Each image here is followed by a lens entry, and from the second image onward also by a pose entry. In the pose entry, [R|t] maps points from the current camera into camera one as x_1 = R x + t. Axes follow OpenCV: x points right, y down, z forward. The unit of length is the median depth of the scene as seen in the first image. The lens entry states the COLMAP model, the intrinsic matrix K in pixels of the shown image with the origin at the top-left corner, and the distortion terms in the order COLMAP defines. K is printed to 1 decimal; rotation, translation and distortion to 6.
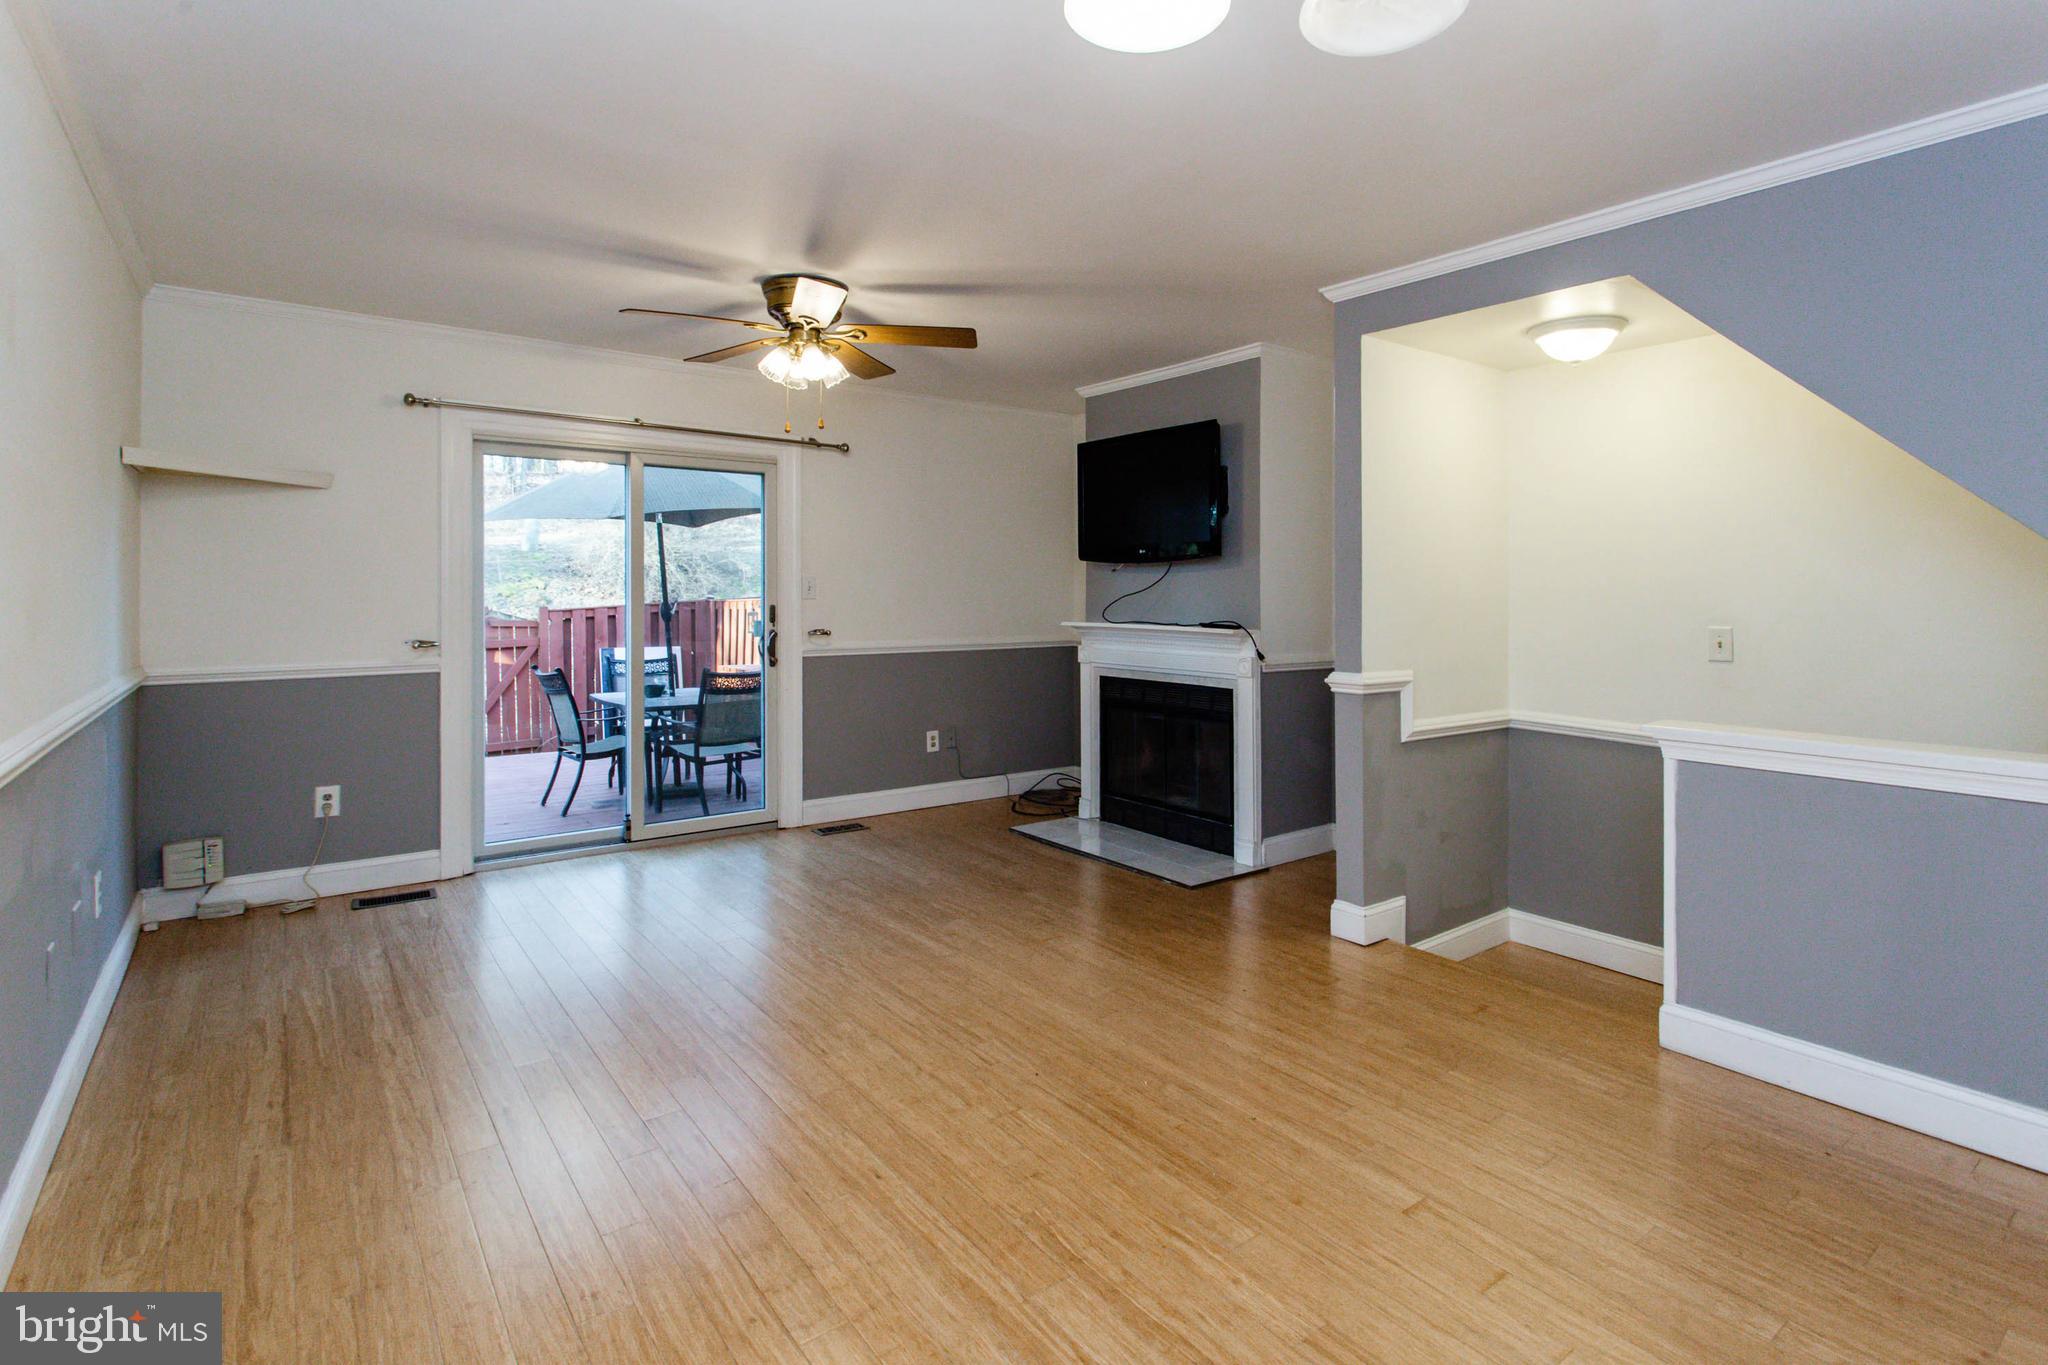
lens RADIAL K [[1025.8, 0, 1063.0], [0, 1025.8, 594.6], [0, 0, 1]] dist [0.004449, 0.000893]
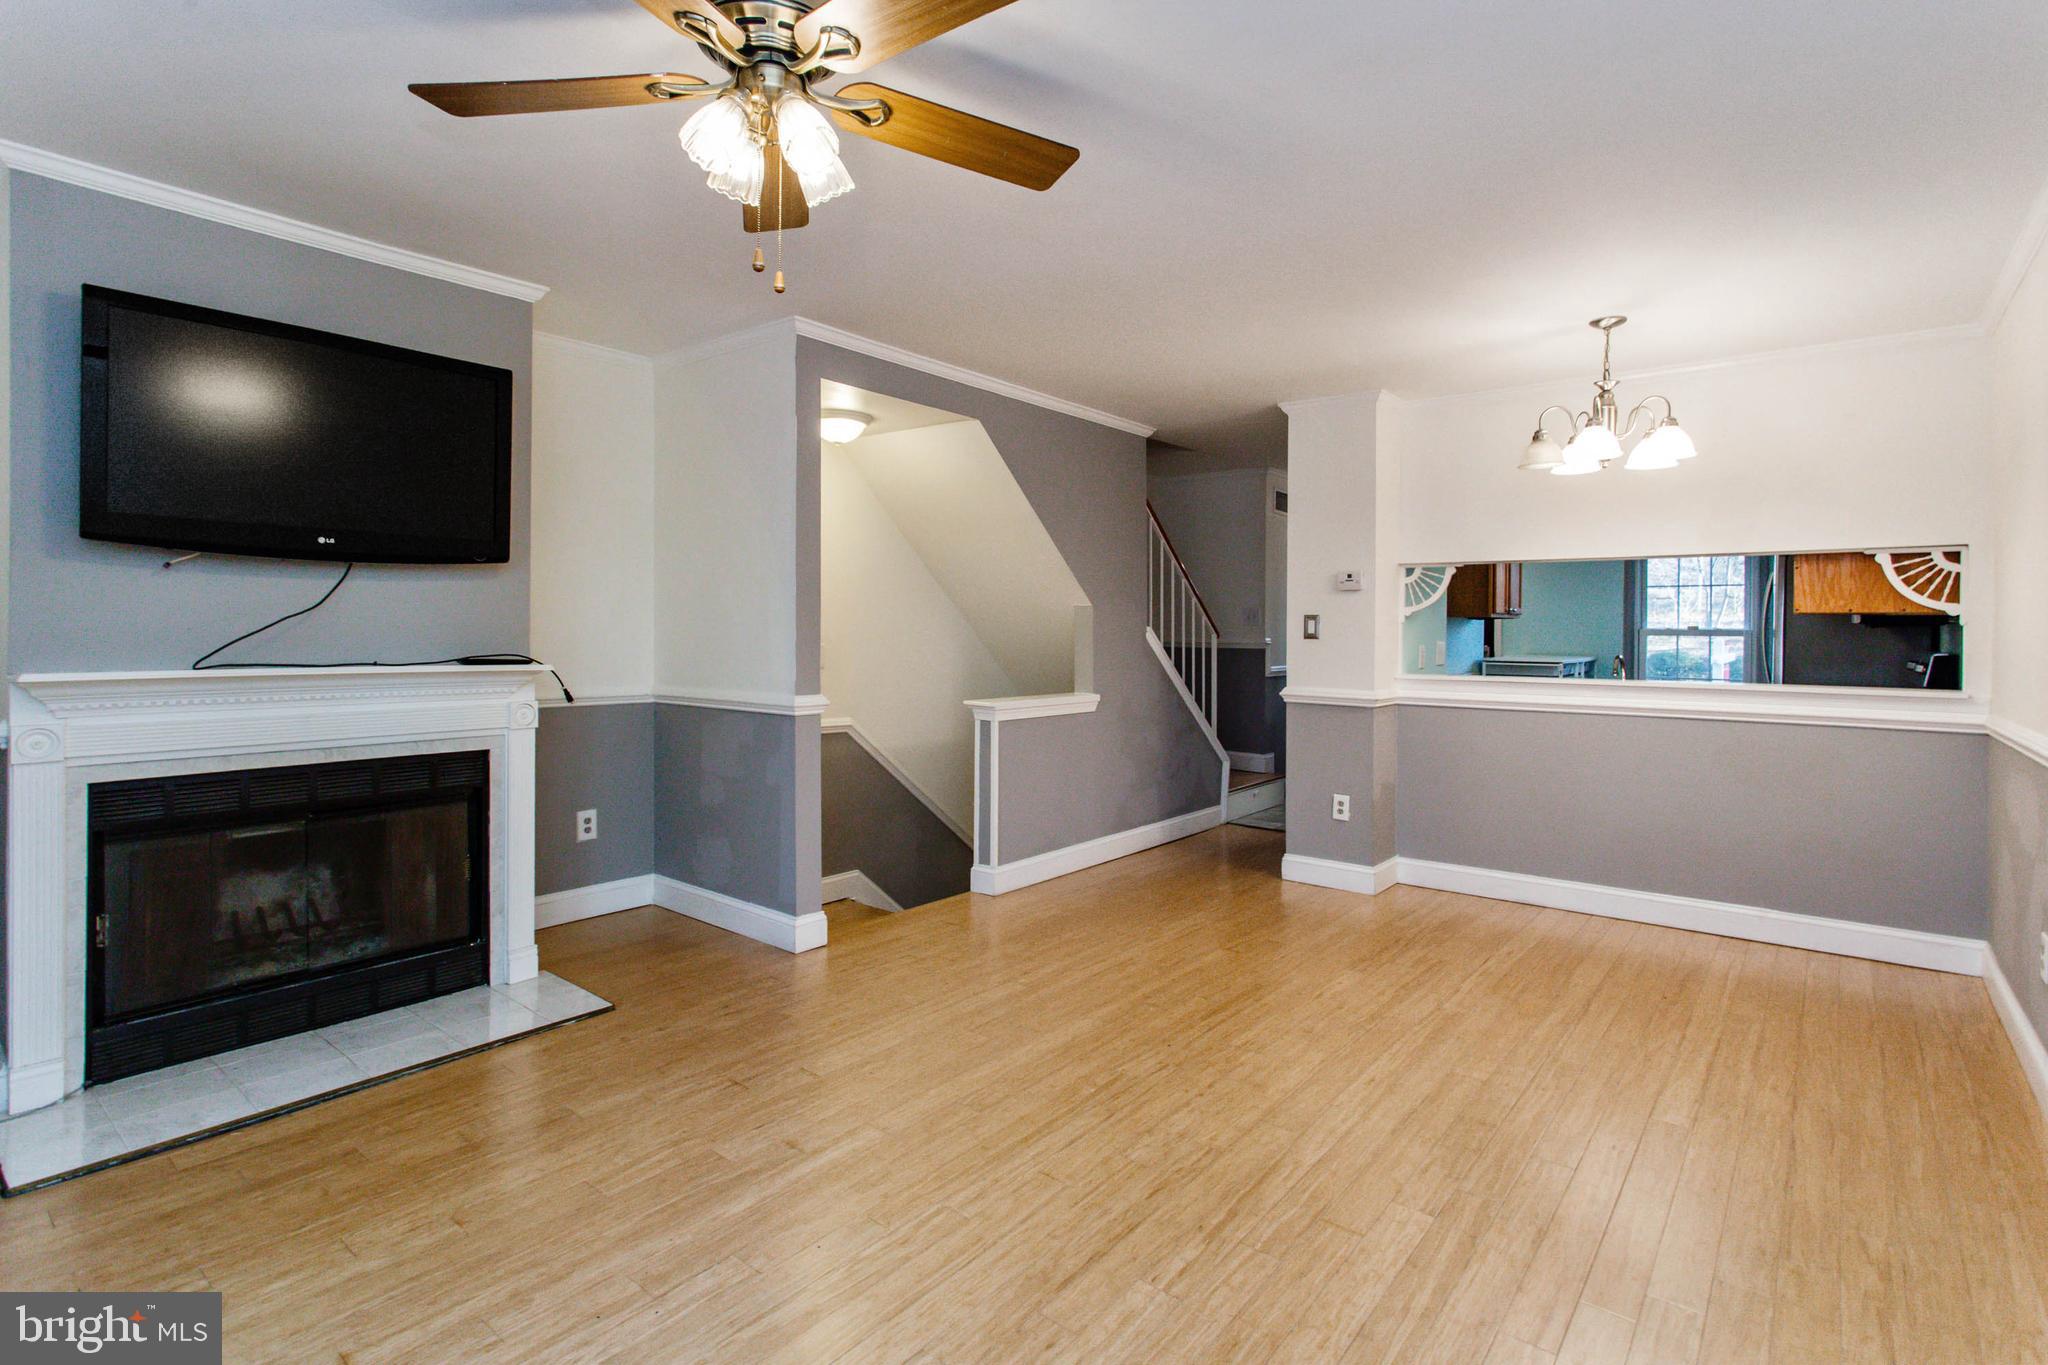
lens RADIAL K [[984.1, 0, 1049.8], [0, 984.1, 663.2], [0, 0, 1]] dist [0.000724, 0.000423]
pose [[-0.235434, -0.040251, 0.971056, -0.697391], [-0.006484, 0.999185, 0.039845, 0.003290], [-0.971869, 0.003084, -0.235503, 0.936348]]
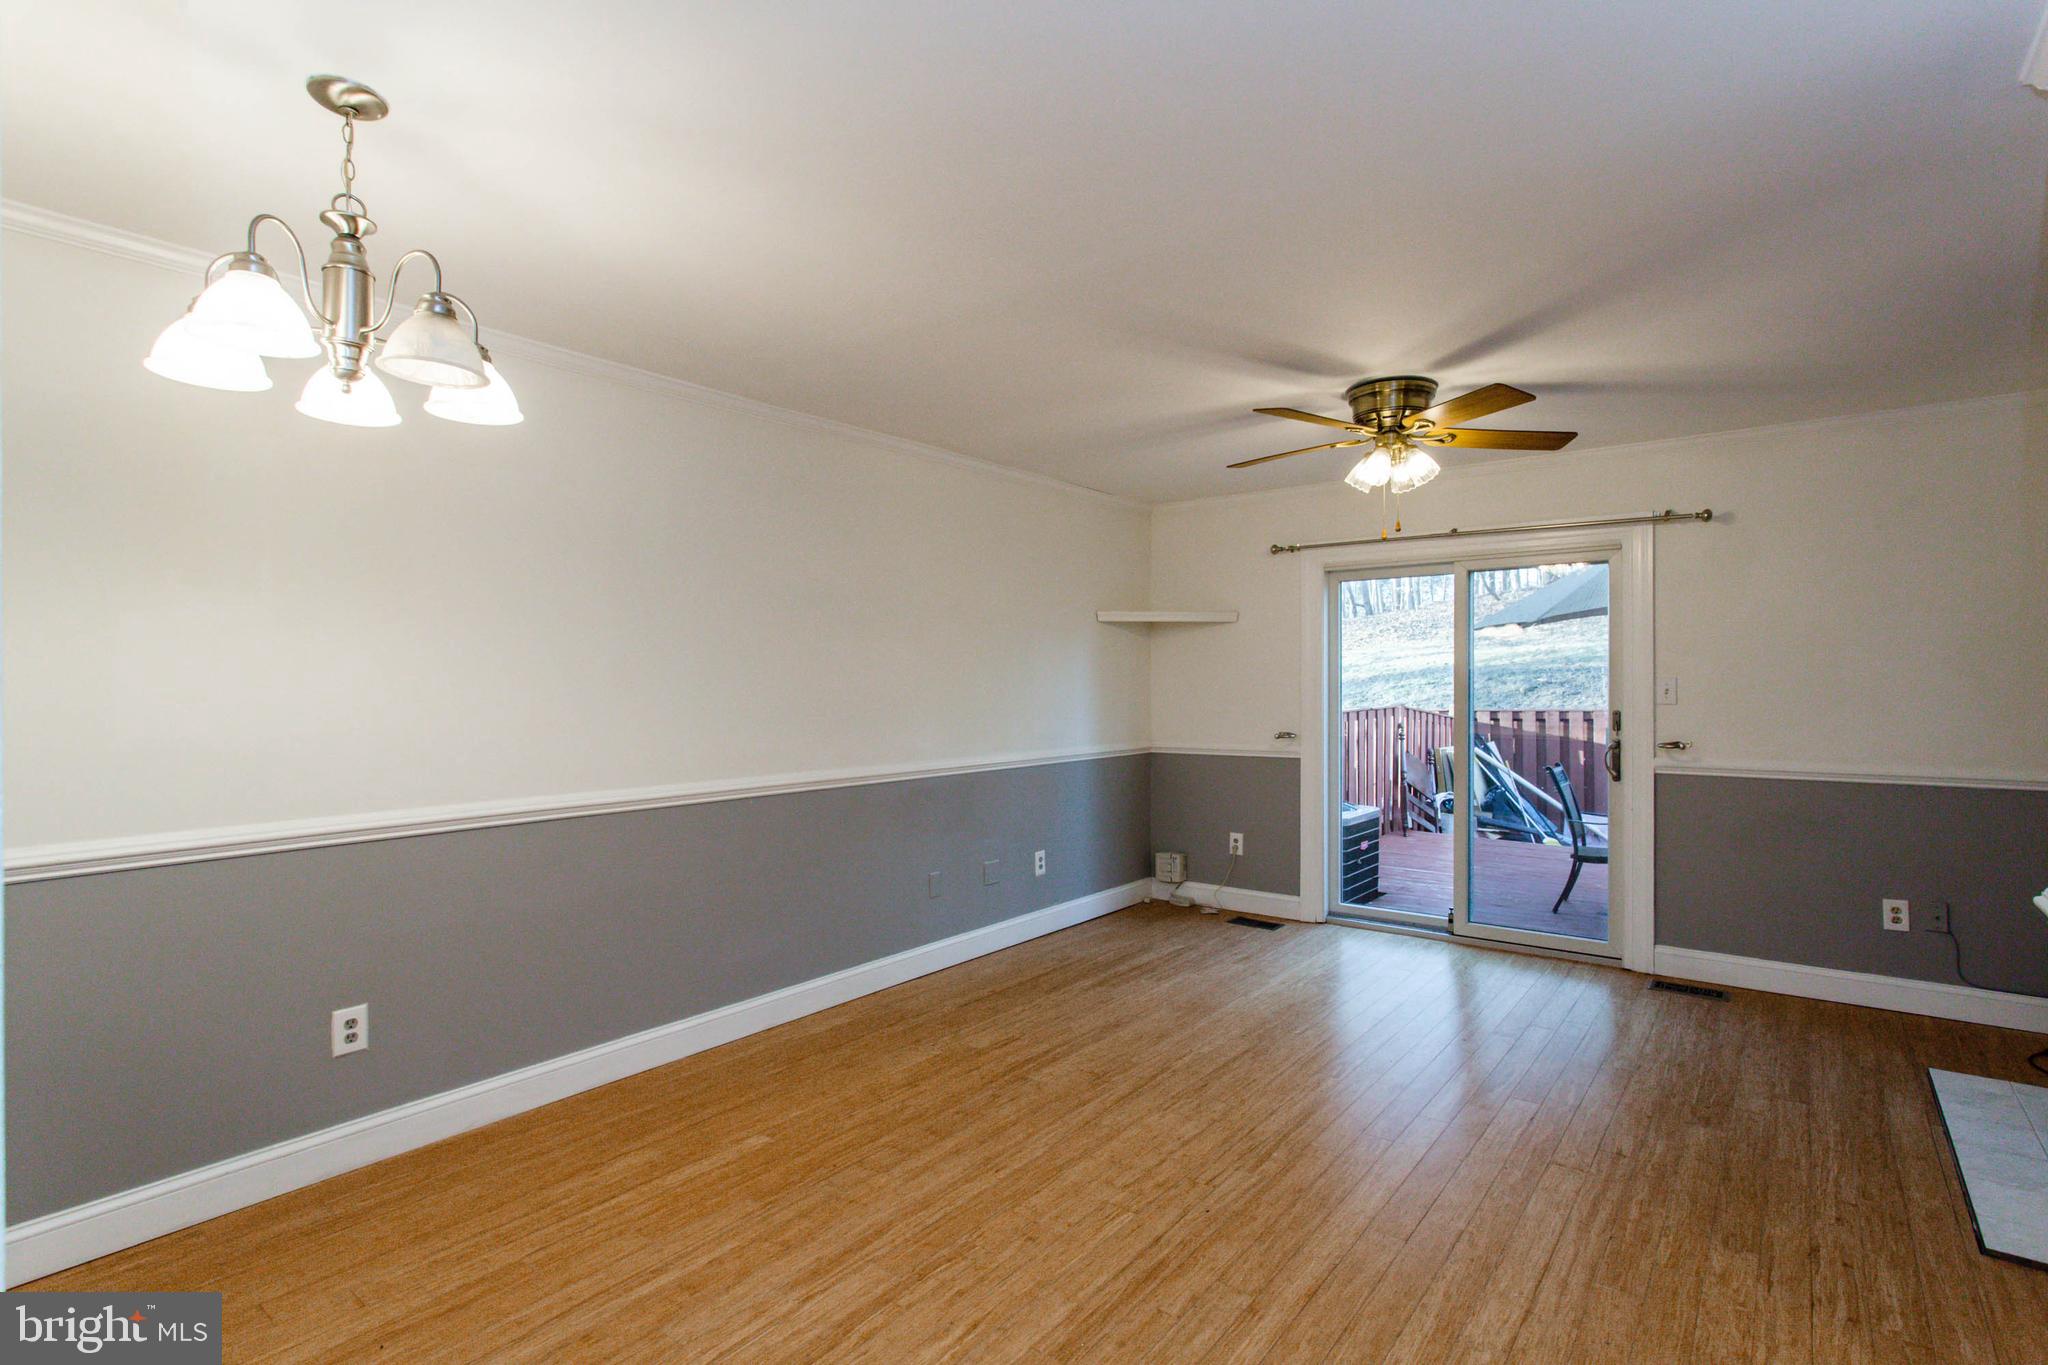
lens RADIAL K [[989.3, 0, 1021.0], [0, 989.3, 689.2], [0, 0, 1]] dist [-0.011741, 0.000218]
pose [[0.224768, 0.000931, -0.974412, 0.562060], [0.002092, 0.999997, 0.001438, -0.014130], [0.974410, -0.002361, 0.224765, 0.424177]]
